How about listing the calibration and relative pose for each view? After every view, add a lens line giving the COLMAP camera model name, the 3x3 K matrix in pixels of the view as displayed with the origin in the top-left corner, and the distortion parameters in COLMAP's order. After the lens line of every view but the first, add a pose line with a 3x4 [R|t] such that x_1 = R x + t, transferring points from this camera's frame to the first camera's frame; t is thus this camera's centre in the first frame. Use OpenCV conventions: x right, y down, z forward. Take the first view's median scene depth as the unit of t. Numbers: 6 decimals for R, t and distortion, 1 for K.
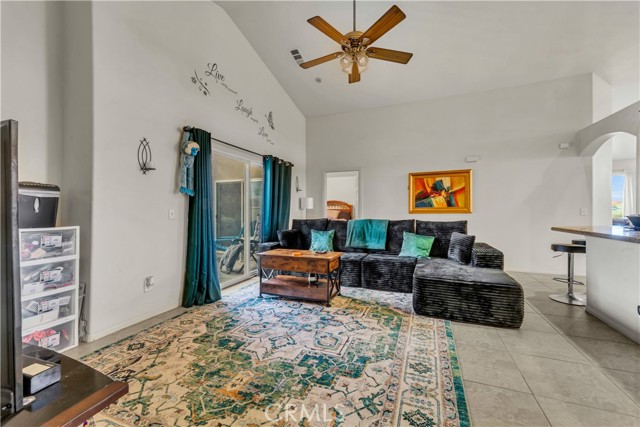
lens RADIAL K [[256.2, 0, 324.1], [0, 256.2, 208.9], [0, 0, 1]] dist [0.015160, -0.001415]
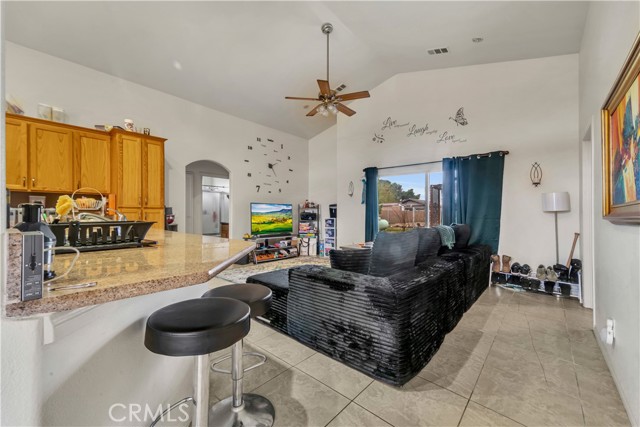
lens RADIAL K [[256.2, 0, 324.3], [0, 256.2, 212.2], [0, 0, 1]] dist [0.015160, -0.001415]
pose [[-0.317546, -0.003470, -0.948237, 1.351327], [0.003183, 0.999984, -0.004726, 0.009345], [0.948238, -0.004519, -0.317530, 1.308698]]
